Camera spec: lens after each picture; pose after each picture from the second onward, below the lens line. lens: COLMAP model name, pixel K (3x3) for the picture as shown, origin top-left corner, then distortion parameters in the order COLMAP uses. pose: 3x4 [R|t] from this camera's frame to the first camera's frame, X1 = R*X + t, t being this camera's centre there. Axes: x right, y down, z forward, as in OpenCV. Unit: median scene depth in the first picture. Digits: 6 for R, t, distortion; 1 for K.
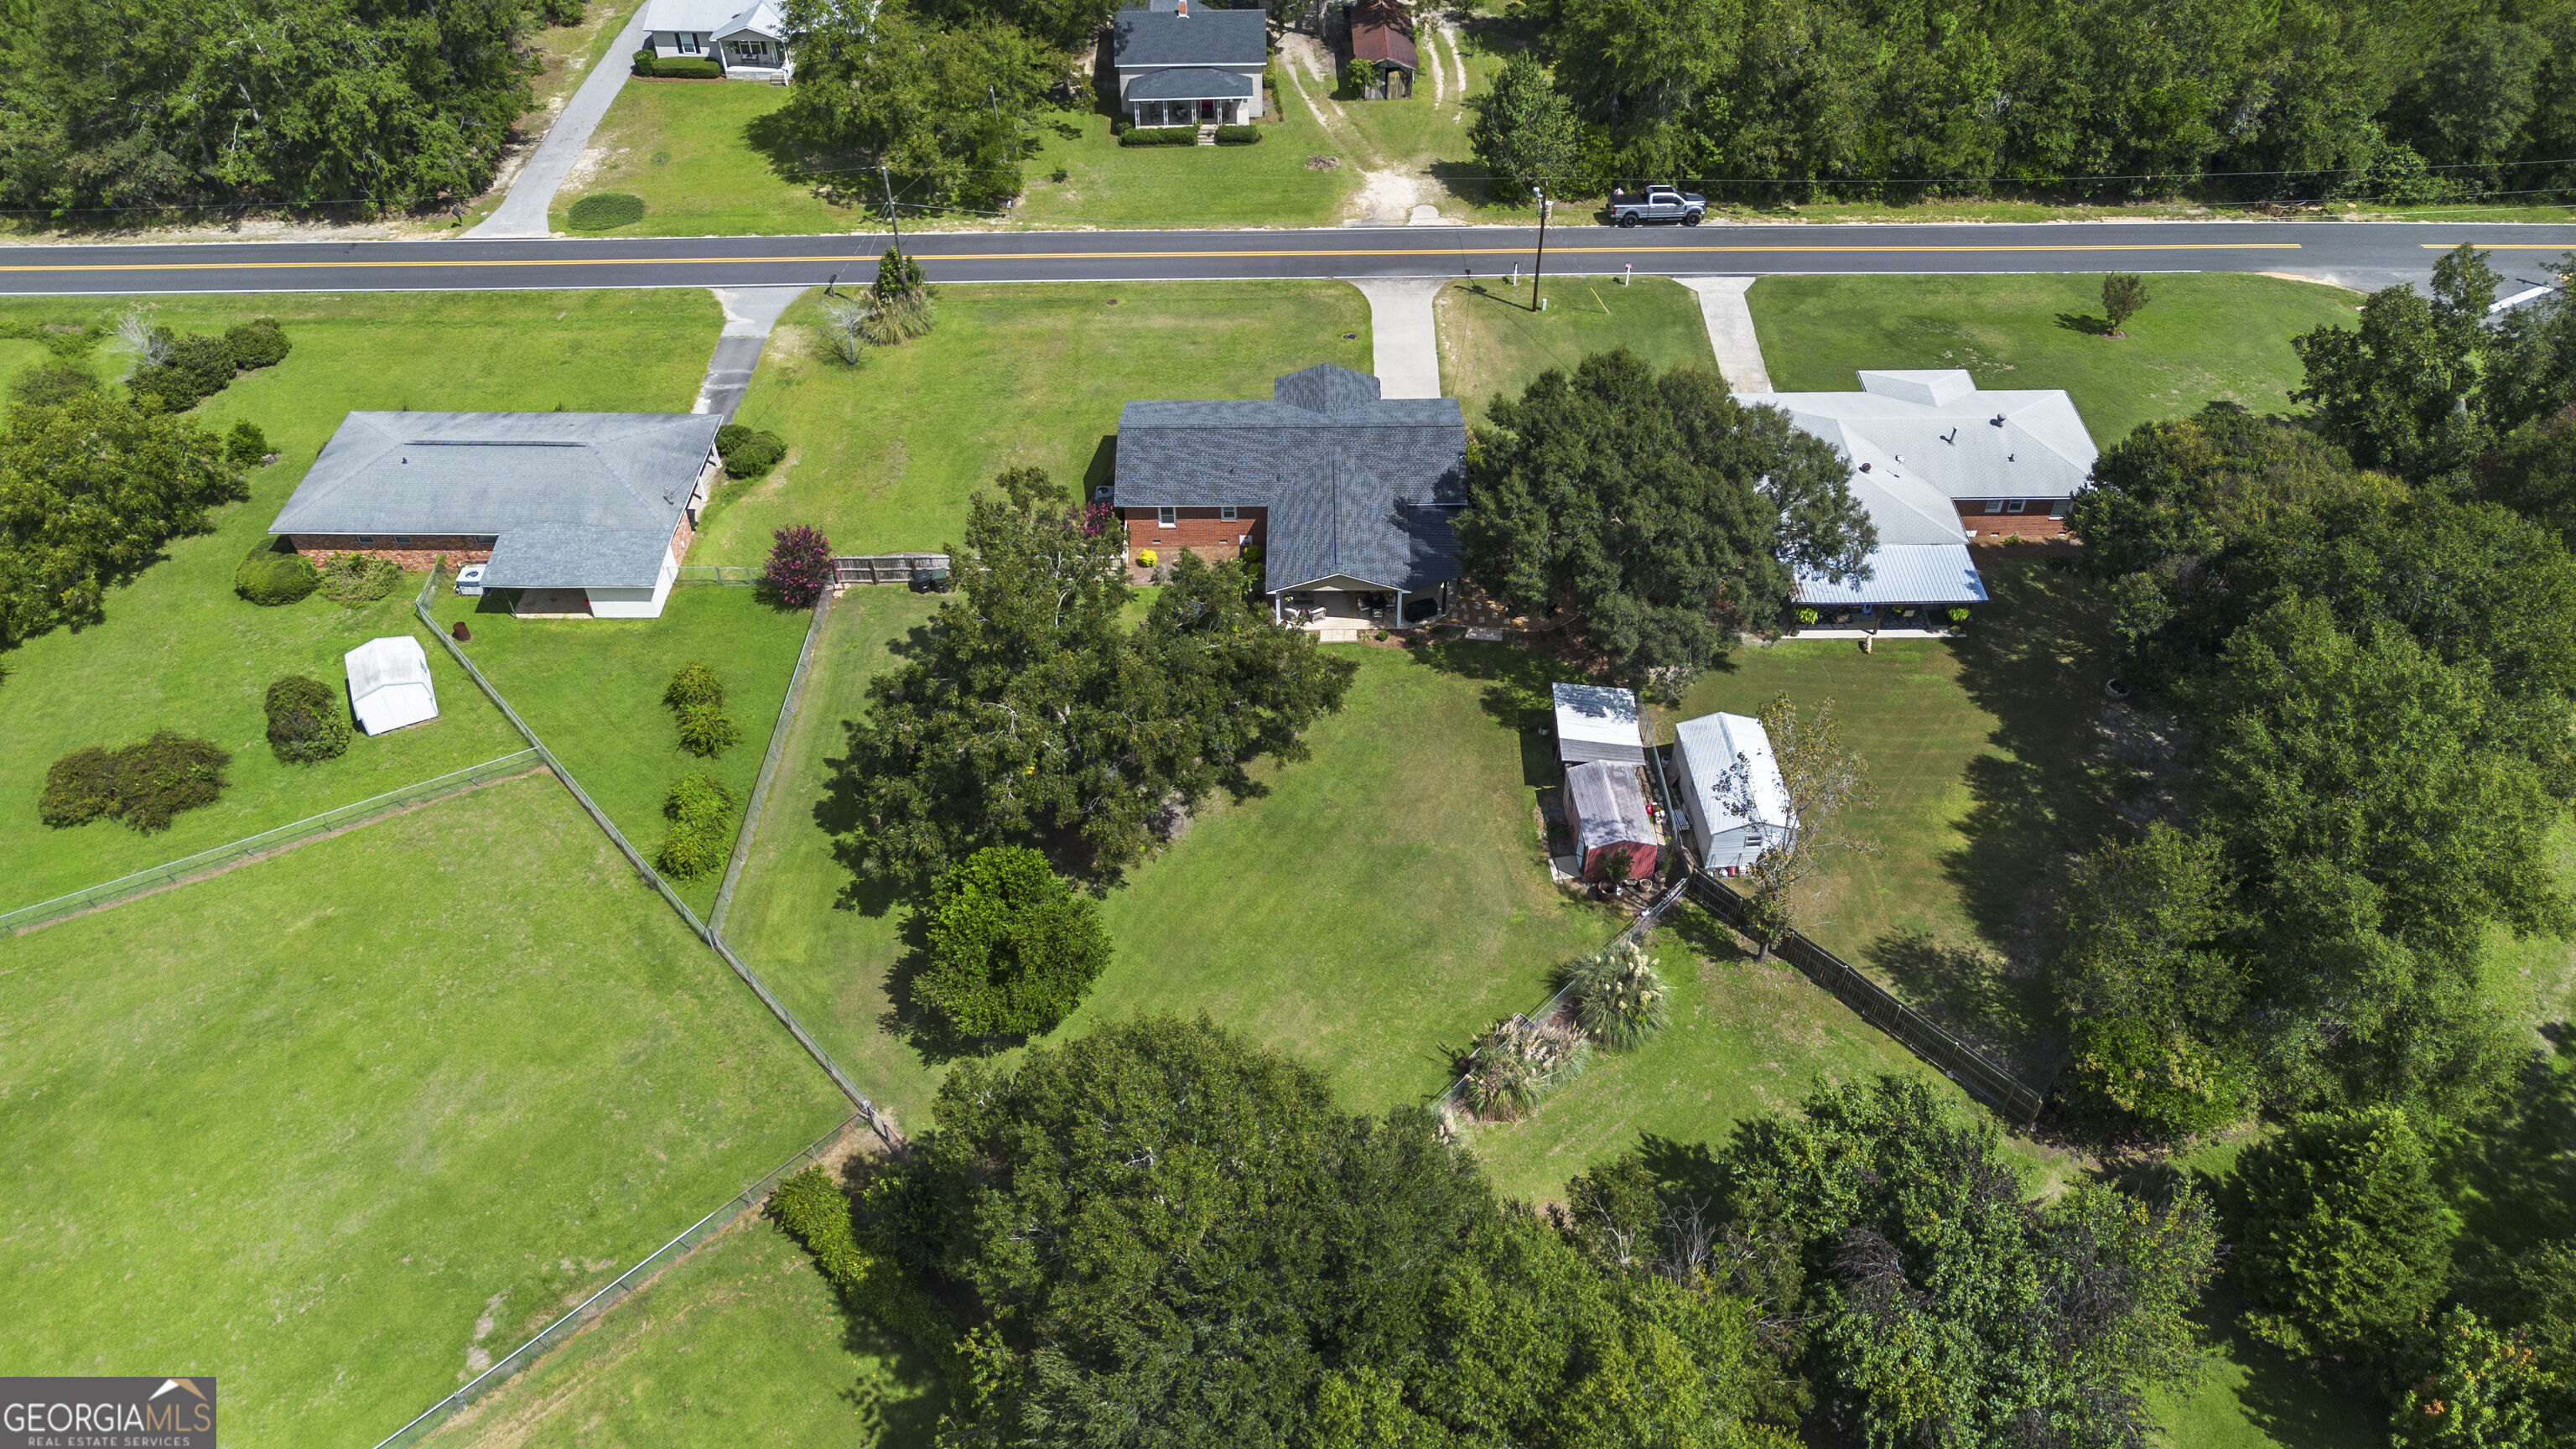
lens RADIAL K [[1836.2, 0, 1290.3], [0, 1836.2, 726.1], [0, 0, 1]] dist [0.047136, -0.042701]
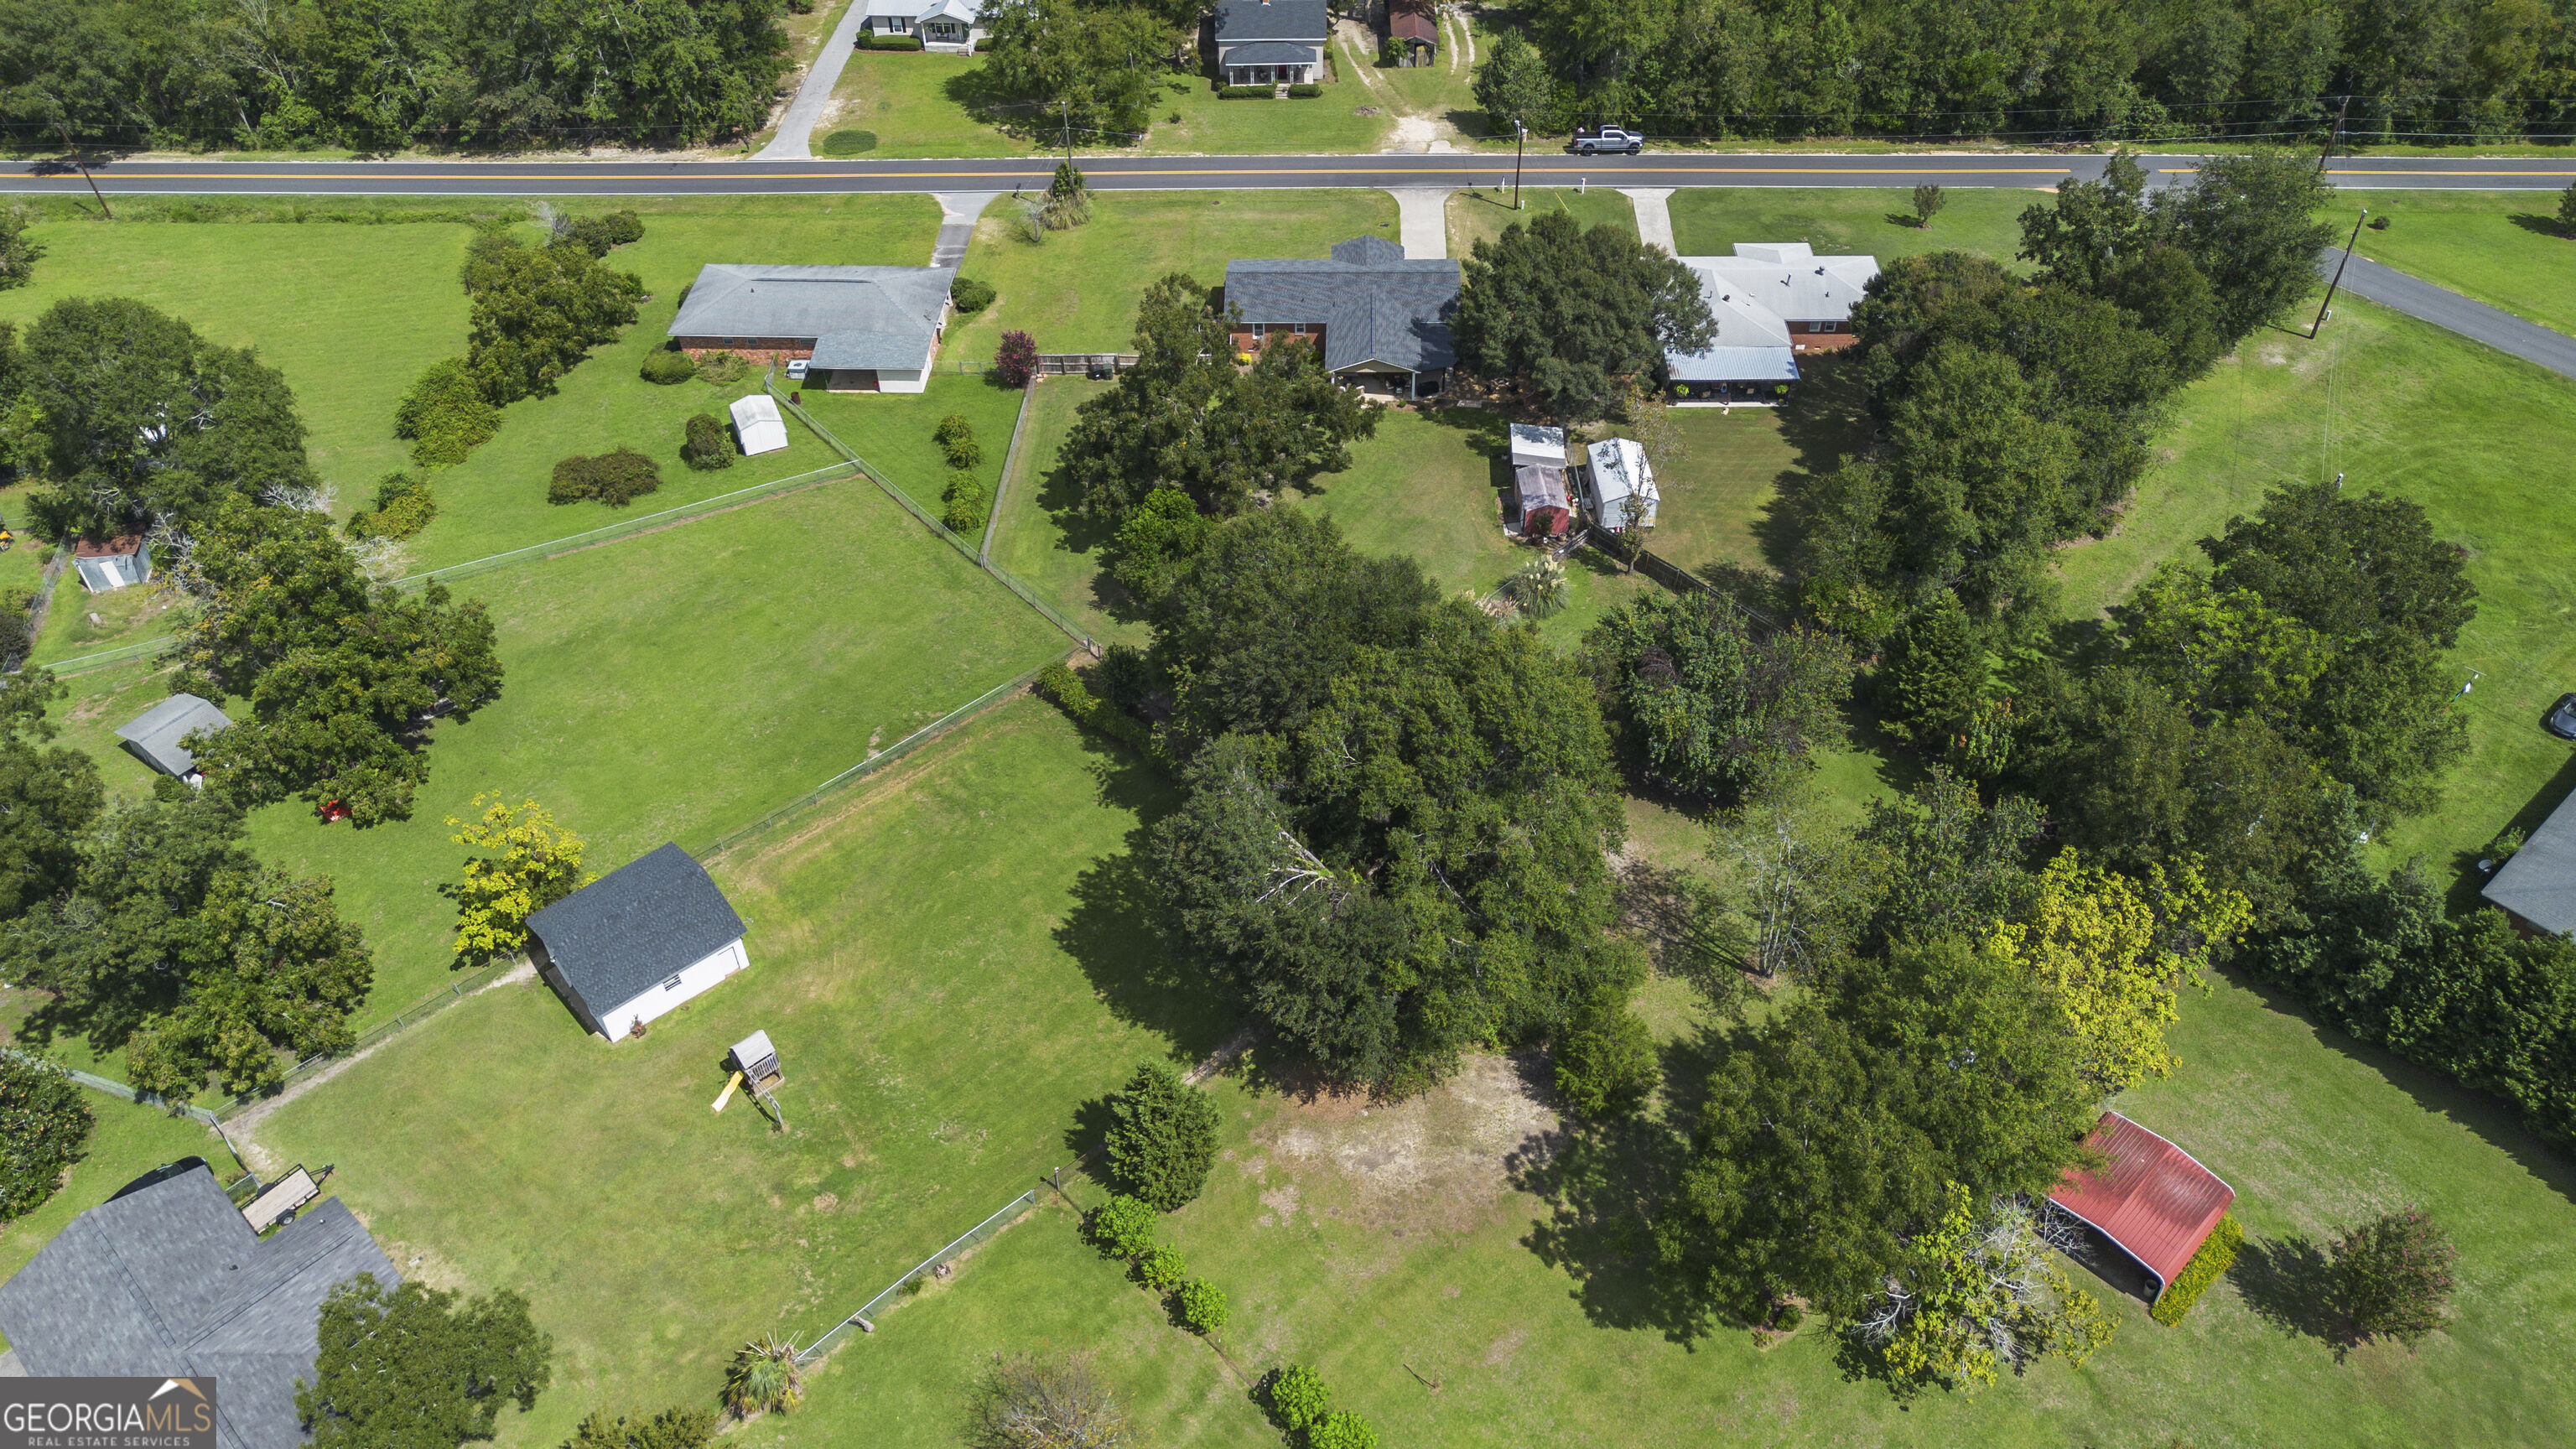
lens RADIAL K [[1836.2, 0, 1303.6], [0, 1836.2, 726.1], [0, 0, 1]] dist [0.047136, -0.042701]
pose [[0.999818, 0.010346, -0.016045, -0.003682], [-0.010500, 0.999900, -0.009515, 0.224340], [0.015945, 0.009681, 0.999826, -0.497947]]
